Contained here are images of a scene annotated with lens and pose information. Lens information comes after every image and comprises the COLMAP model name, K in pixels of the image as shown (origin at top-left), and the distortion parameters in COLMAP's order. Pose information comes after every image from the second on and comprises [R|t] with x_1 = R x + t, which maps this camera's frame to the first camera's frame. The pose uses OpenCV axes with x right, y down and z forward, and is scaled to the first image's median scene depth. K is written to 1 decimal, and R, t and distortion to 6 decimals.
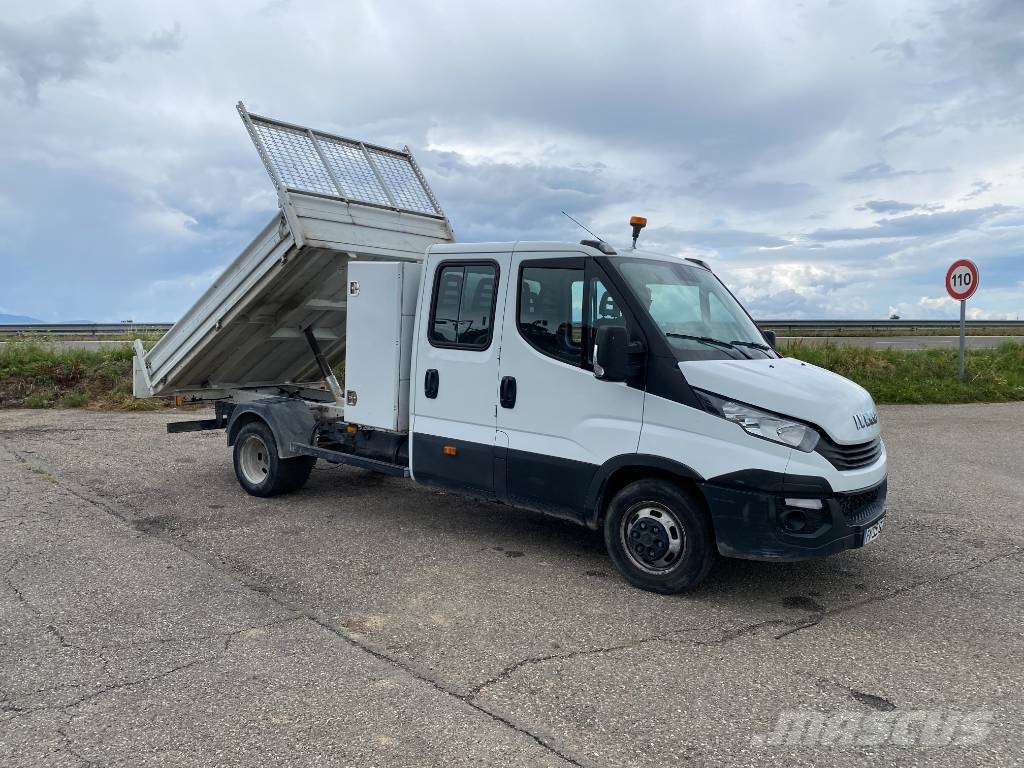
lens RADIAL K [[760.5, 0, 510.4], [0, 760.5, 370.7], [0, 0, 1]] dist [0.068685, -0.087679]
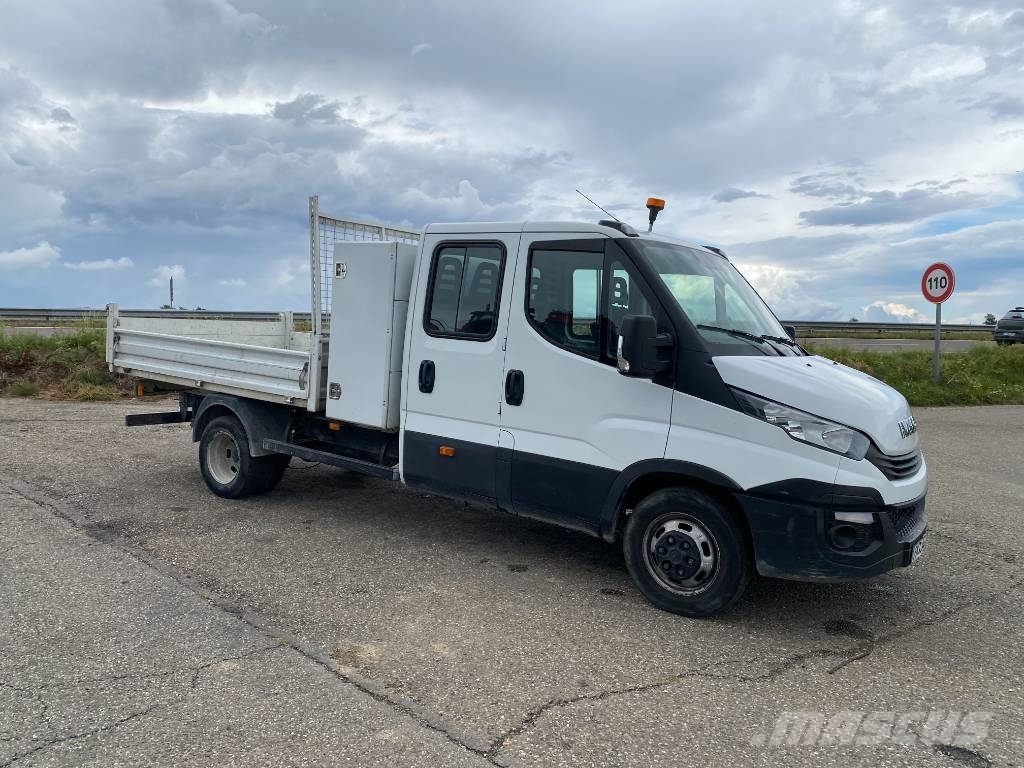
lens RADIAL K [[760.0, 0, 509.5], [0, 760.0, 356.7], [0, 0, 1]] dist [0.042717, -0.036350]
pose [[0.998810, 0.018463, 0.045145, -0.052731], [-0.017877, 0.999751, -0.013351, 0.004206], [-0.045380, 0.012528, 0.998891, 0.108994]]
